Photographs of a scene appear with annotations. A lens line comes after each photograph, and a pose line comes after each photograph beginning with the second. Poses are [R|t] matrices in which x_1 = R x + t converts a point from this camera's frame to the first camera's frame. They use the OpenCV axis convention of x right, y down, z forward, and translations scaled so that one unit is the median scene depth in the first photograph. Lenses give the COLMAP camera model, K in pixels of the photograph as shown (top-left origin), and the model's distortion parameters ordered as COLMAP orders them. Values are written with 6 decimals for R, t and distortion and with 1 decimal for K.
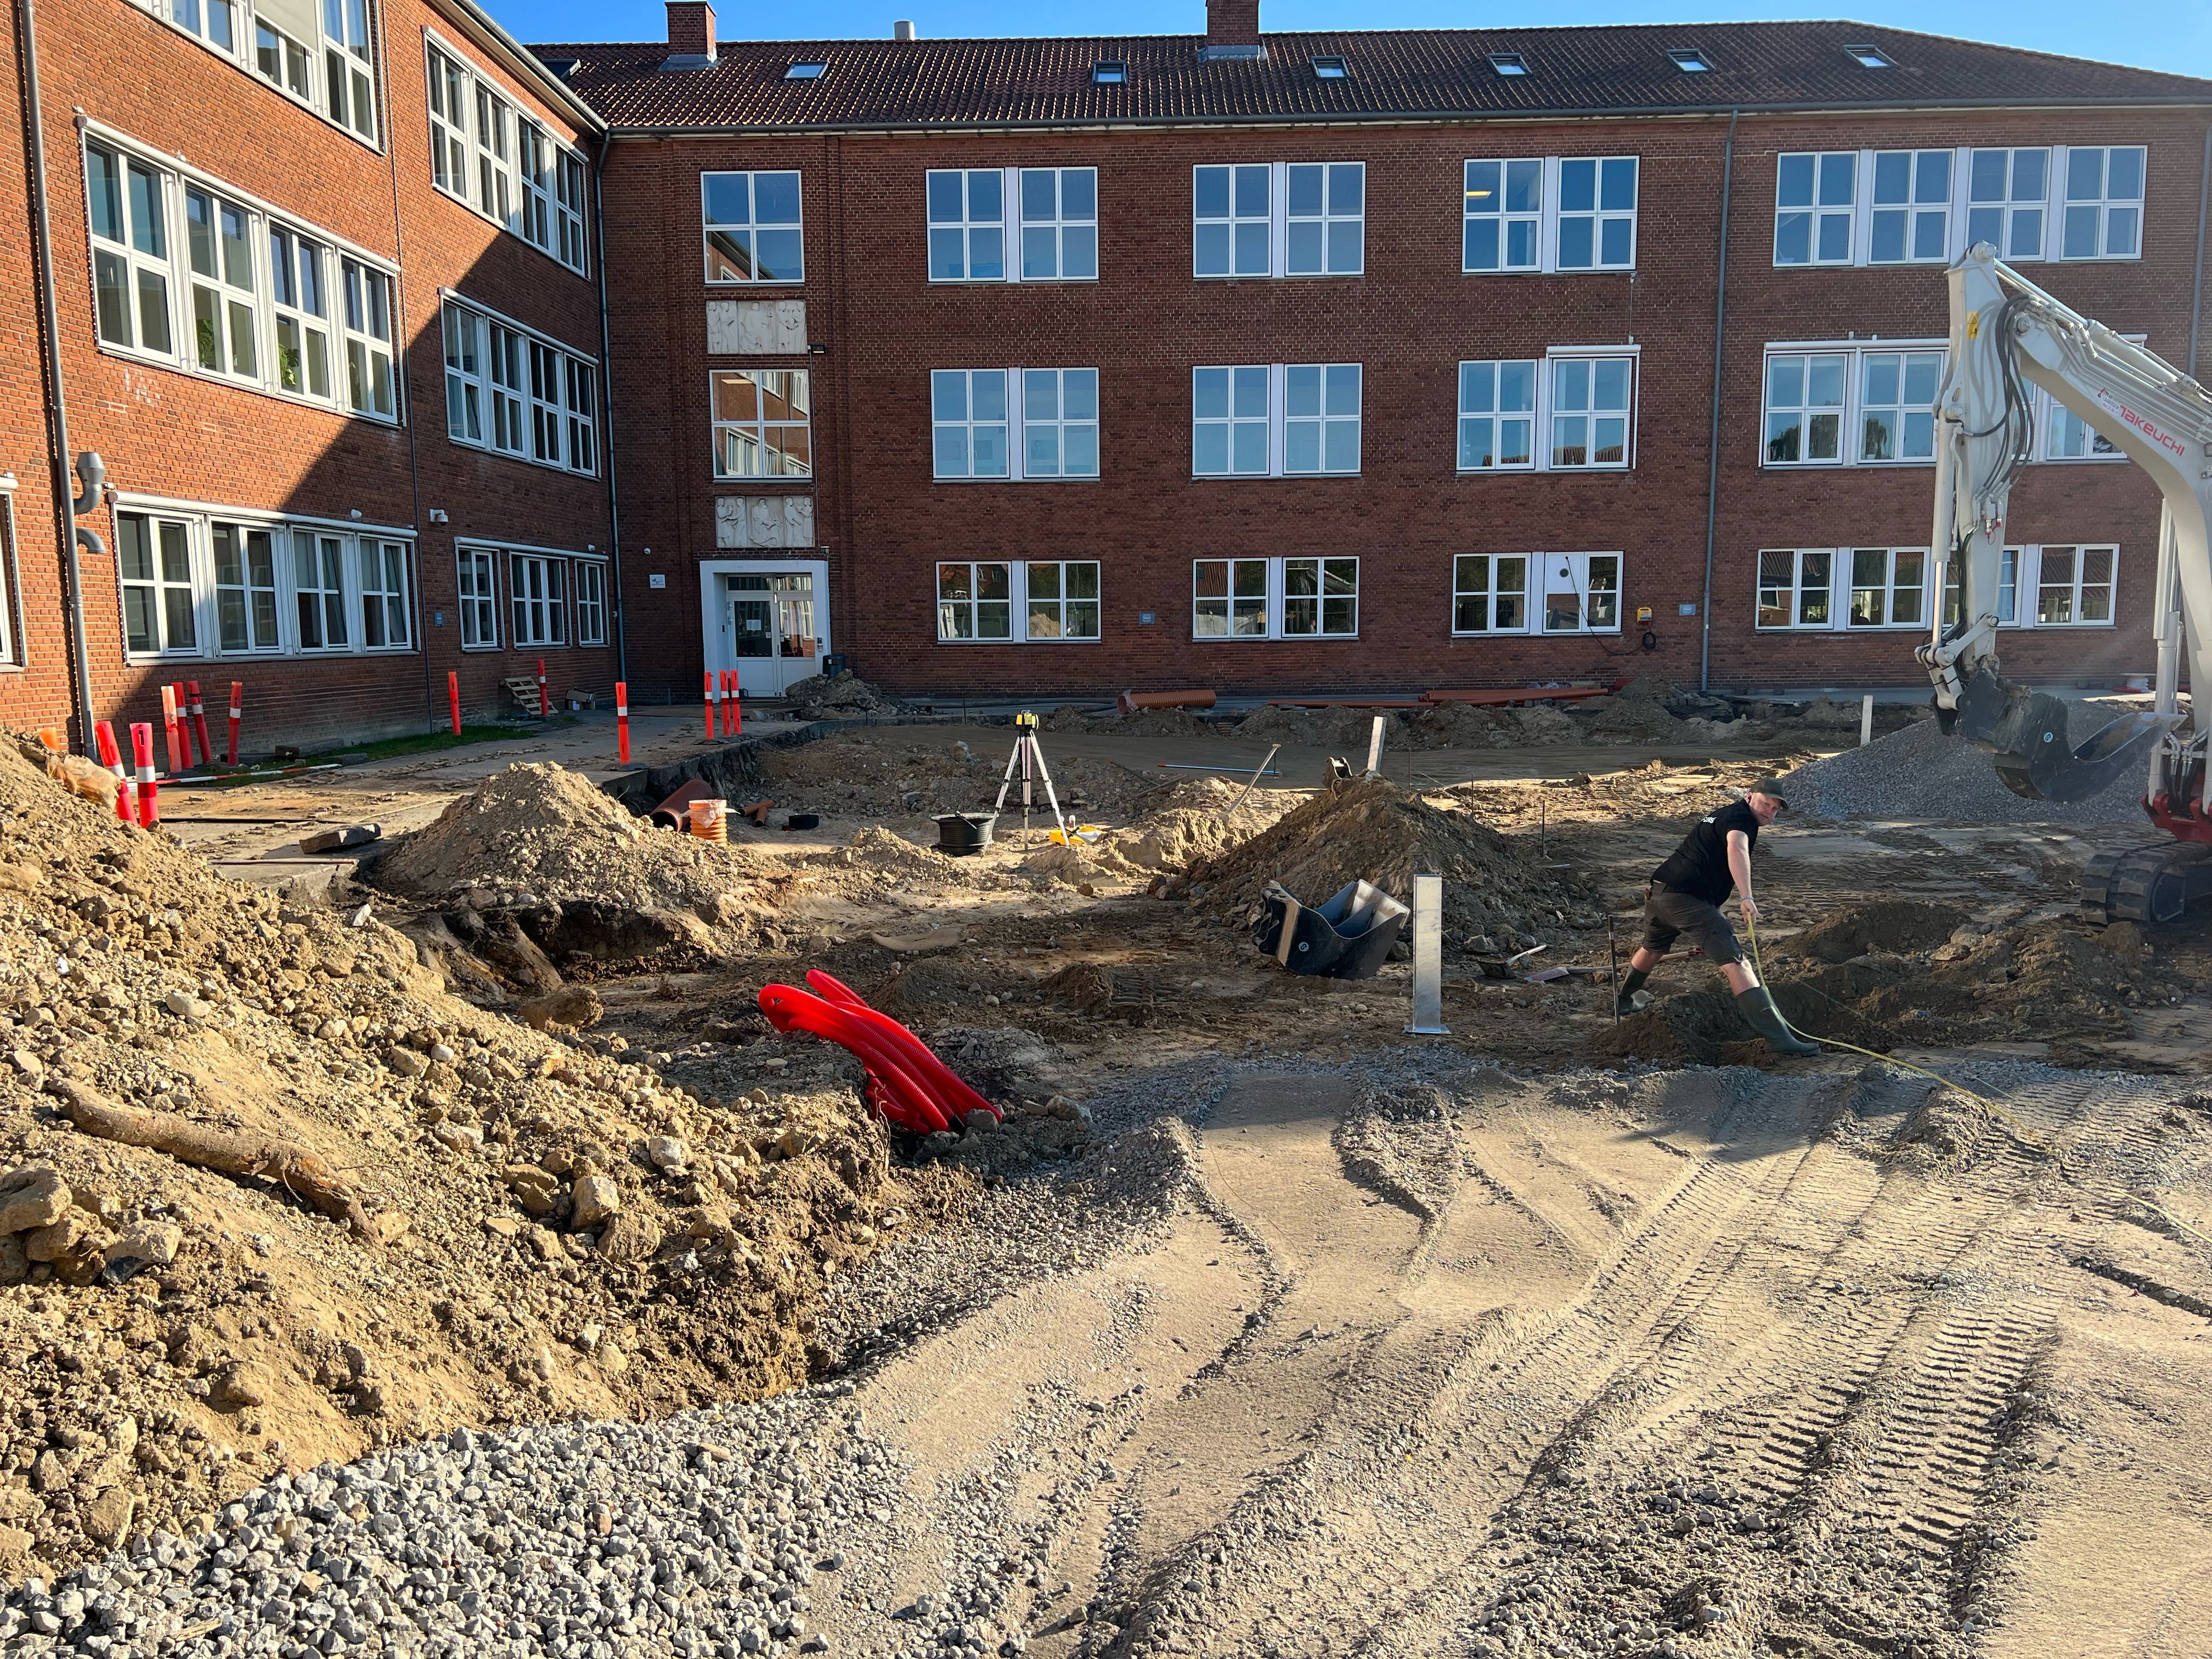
lens RADIAL K [[1677.8, 0, 1118.4], [0, 1677.8, 838.9], [0, 0, 1]] dist [0.008456, -0.001997]
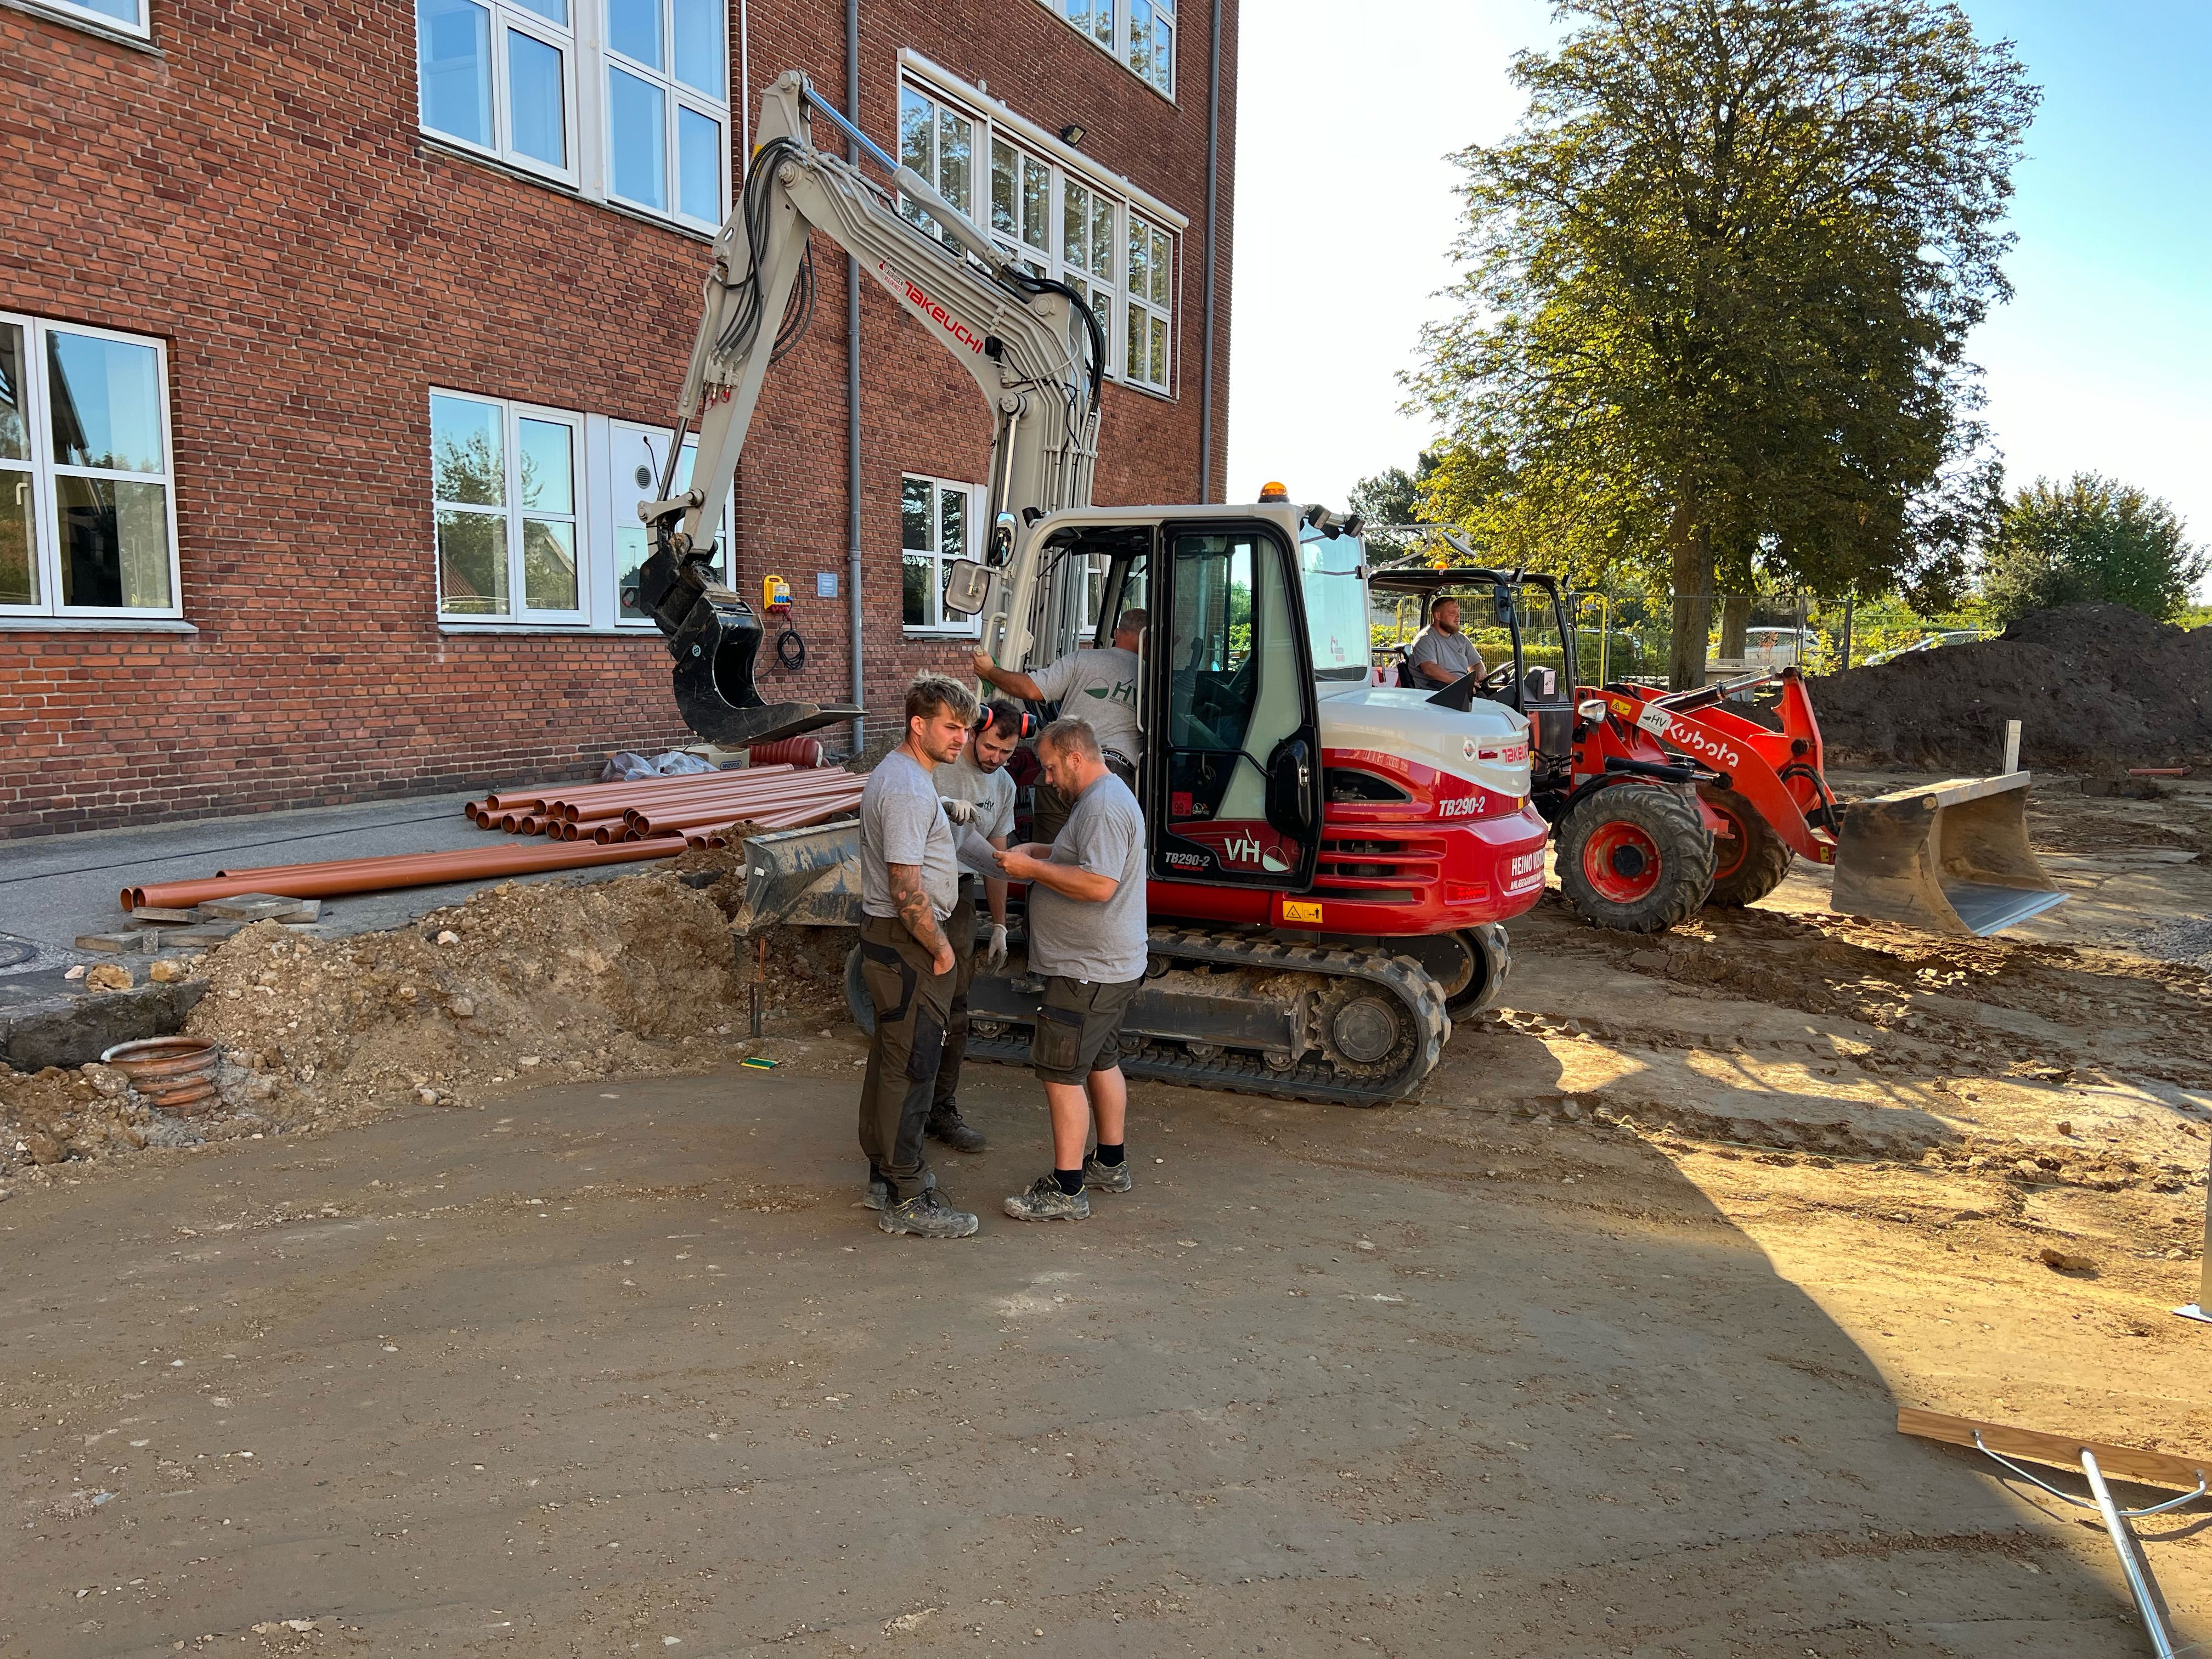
lens RADIAL K [[1677.8, 0, 1118.4], [0, 1677.8, 838.9], [0, 0, 1]] dist [0.008456, -0.001997]
pose [[0.394316, -0.093141, 0.914242, -0.061973], [0.098649, 0.993392, 0.058657, -0.087924], [-0.913665, 0.067059, 0.400899, 0.761176]]
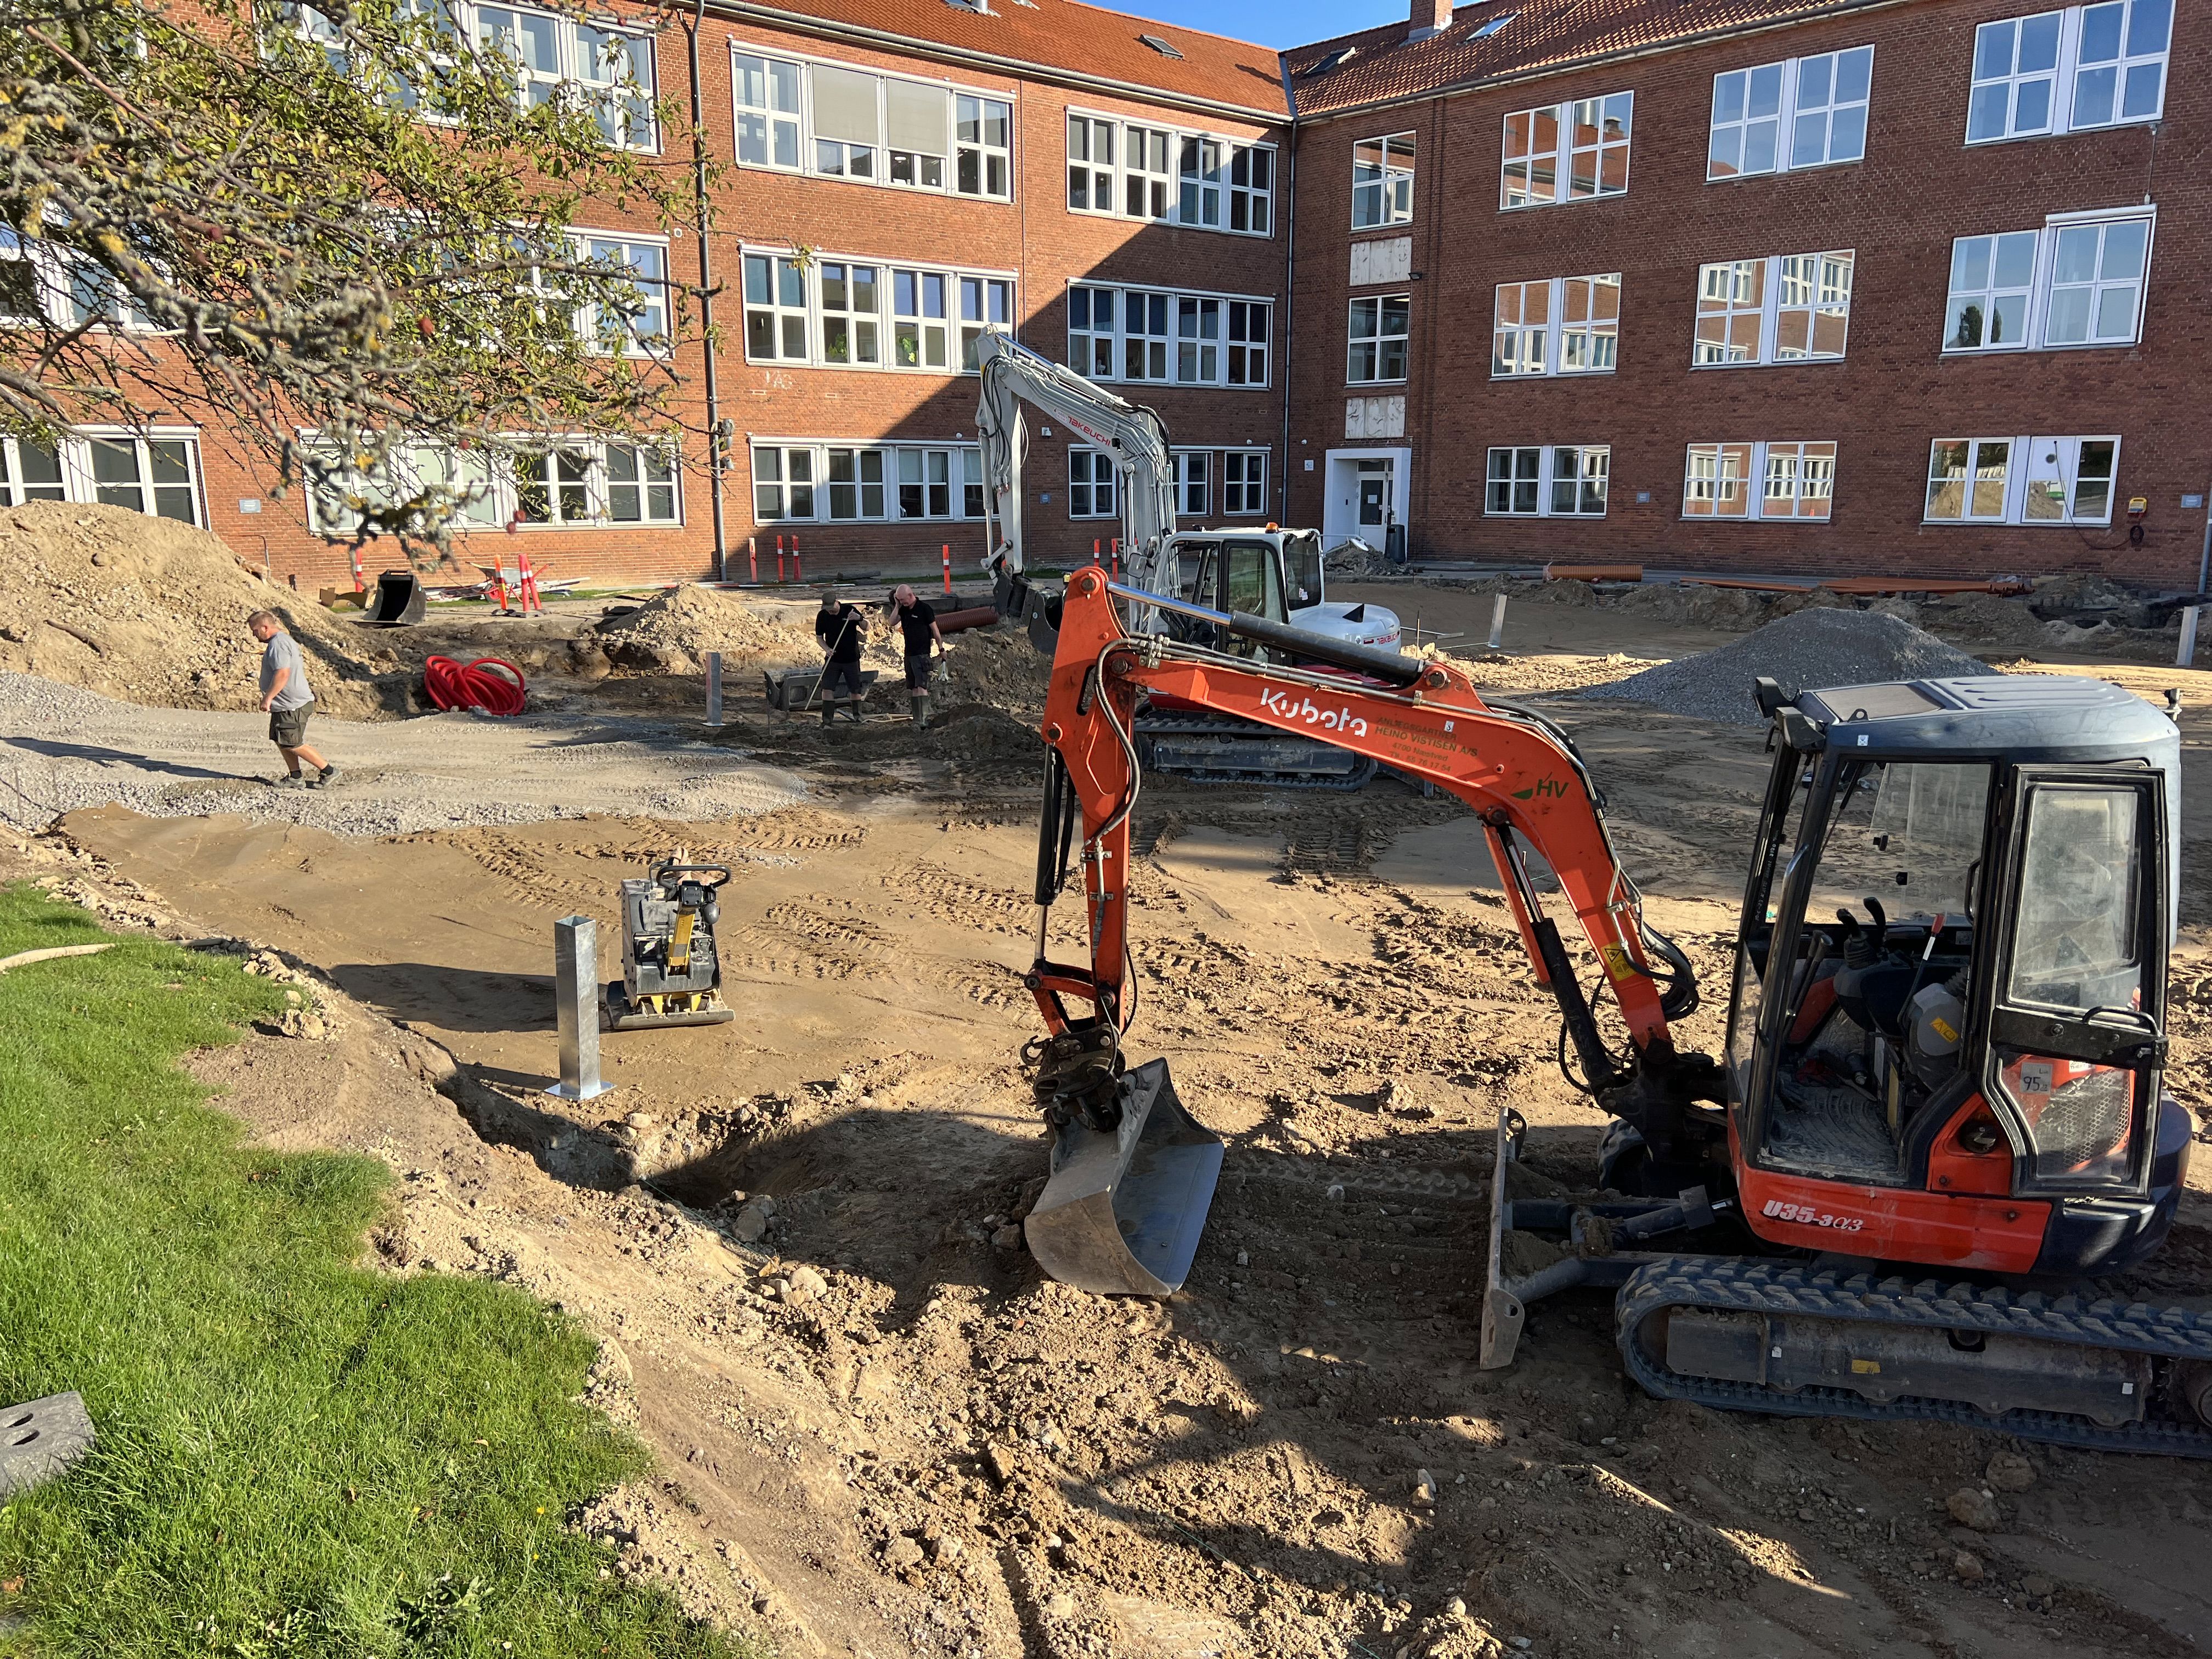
lens RADIAL K [[1640.4, 0, 1103.0], [0, 1640.4, 848.5], [0, 0, 1]] dist [0.028366, -0.046460]
pose [[0.688162, 0.168417, -0.705740, 0.601699], [-0.096224, 0.985279, 0.141298, -0.022844], [0.719148, -0.029327, 0.694238, -0.030720]]
